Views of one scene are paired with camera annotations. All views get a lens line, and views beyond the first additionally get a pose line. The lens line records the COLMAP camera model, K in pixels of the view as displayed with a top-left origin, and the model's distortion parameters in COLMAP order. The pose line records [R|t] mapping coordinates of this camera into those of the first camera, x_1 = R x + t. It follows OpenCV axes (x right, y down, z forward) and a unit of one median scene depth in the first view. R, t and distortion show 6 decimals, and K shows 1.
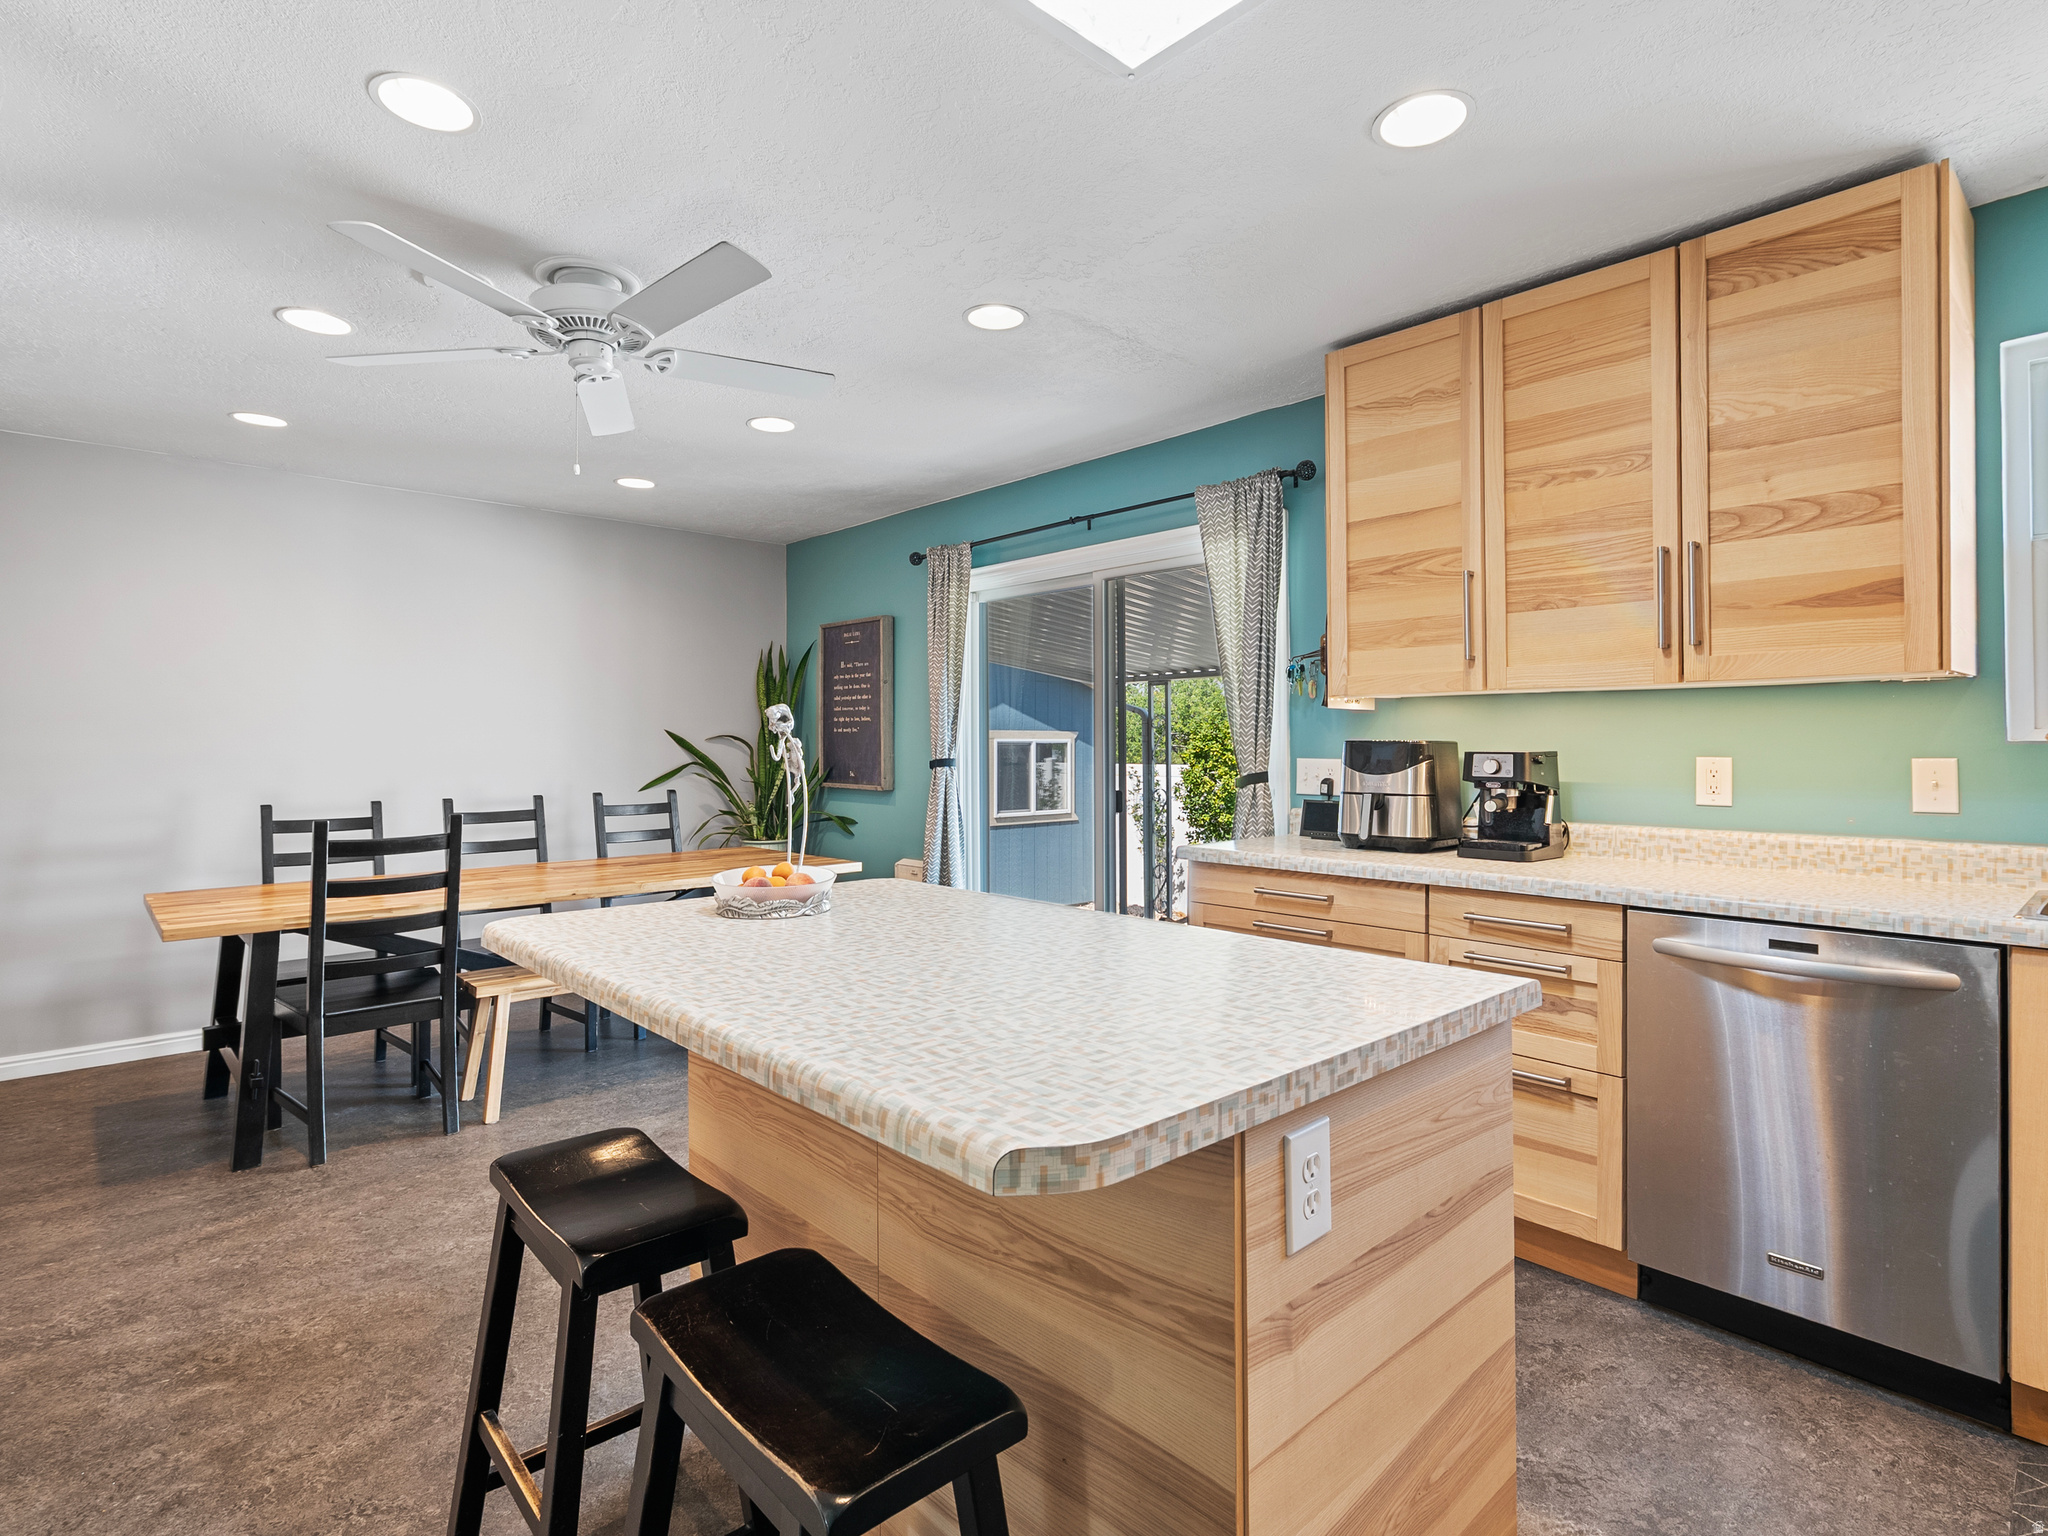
lens RADIAL K [[1031.0, 0, 1025.3], [0, 1031.0, 725.0], [0, 0, 1]] dist [-0.004474, 0.000571]
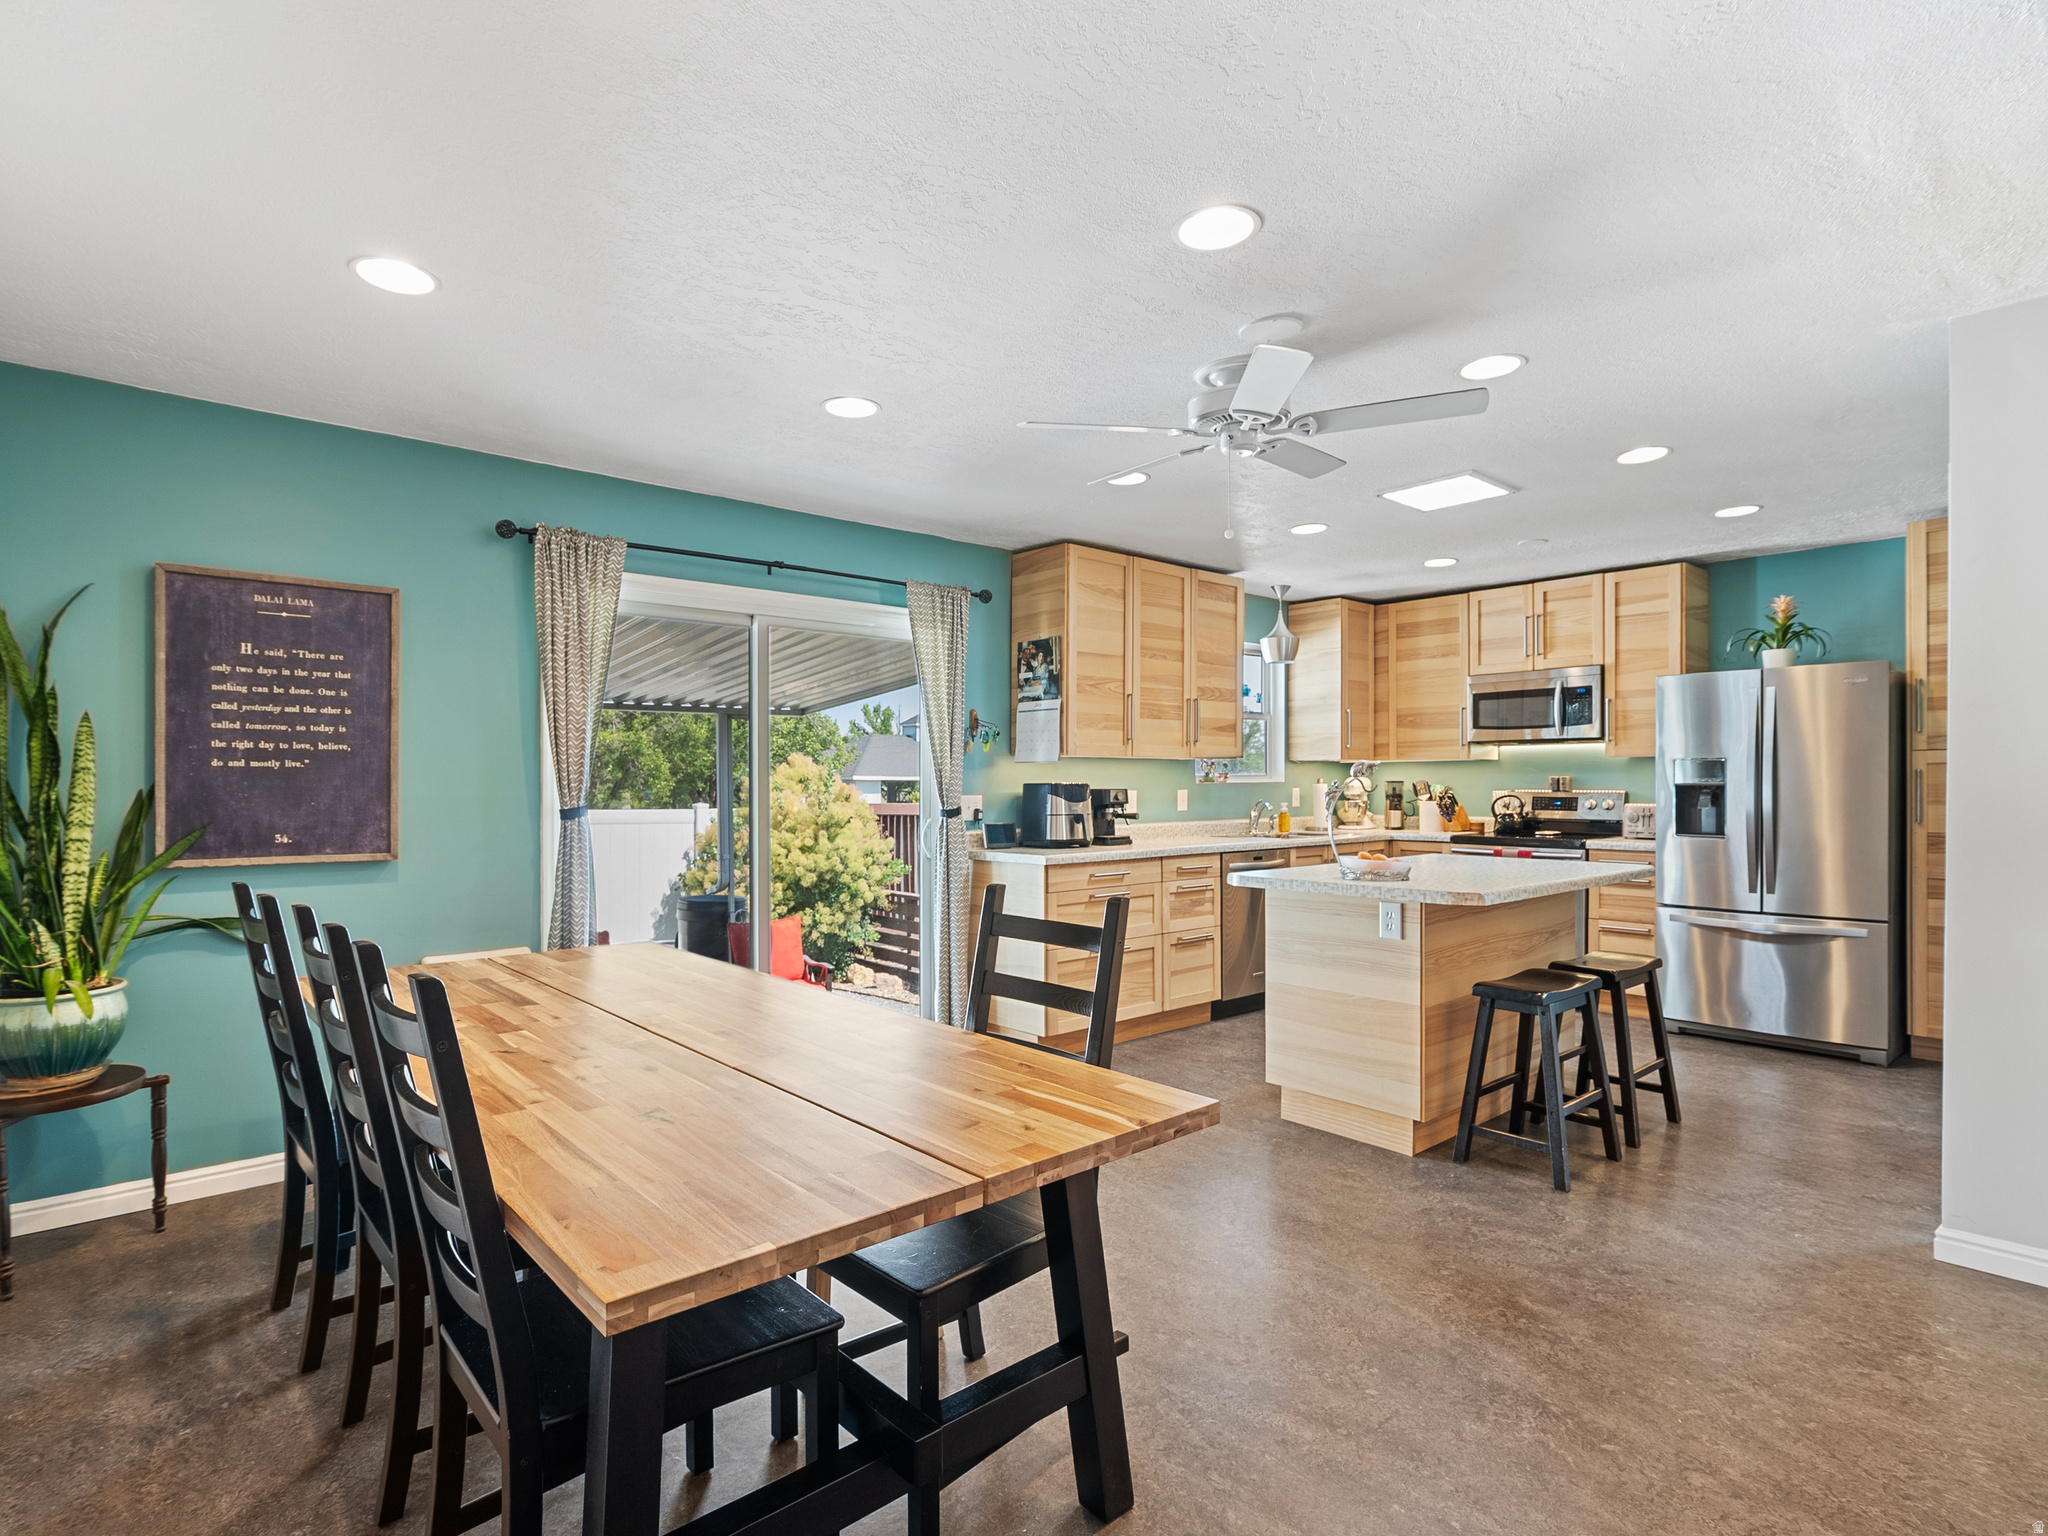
lens RADIAL K [[1031.0, 0, 1005.7], [0, 1031.0, 781.2], [0, 0, 1]] dist [-0.004474, 0.000571]
pose [[0.045247, 0.002274, 0.998973, -1.667104], [-0.015329, 0.999881, -0.001581, 0.021193], [-0.998858, -0.015241, 0.045276, 1.280867]]
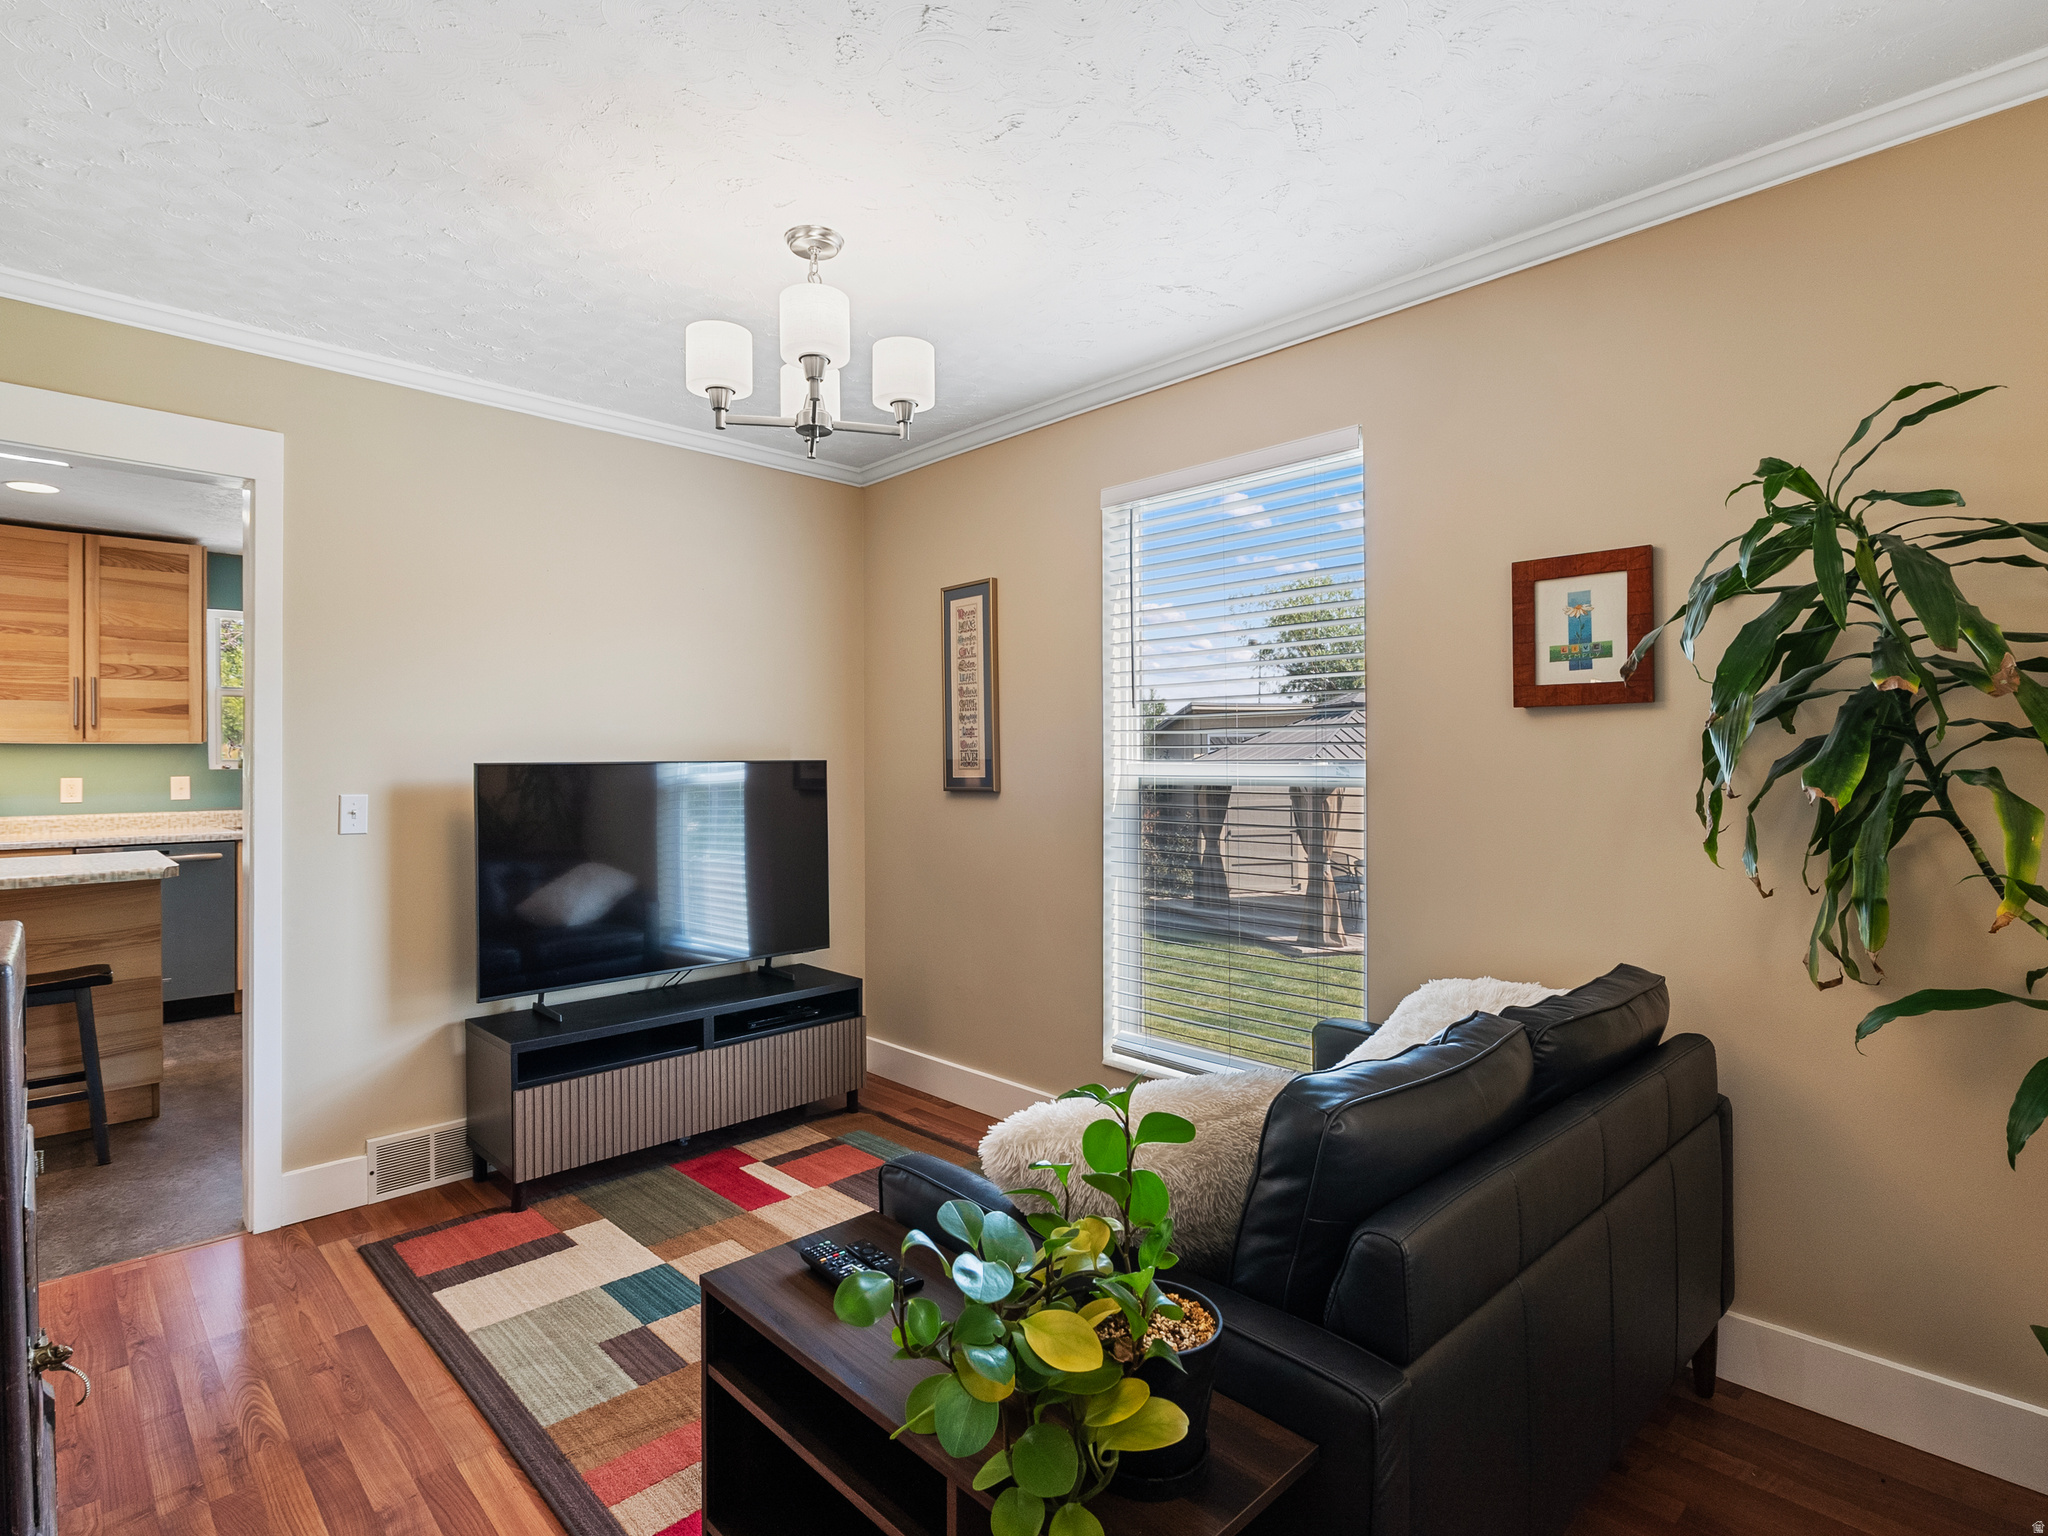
lens RADIAL K [[1031.0, 0, 1029.6], [0, 1031.0, 764.0], [0, 0, 1]] dist [-0.004474, 0.000571]
pose [[-0.046503, -0.000767, 0.998918, -1.517398], [-0.007404, 0.999972, 0.000423, -0.011860], [-0.998891, -0.007376, -0.046508, -0.815208]]
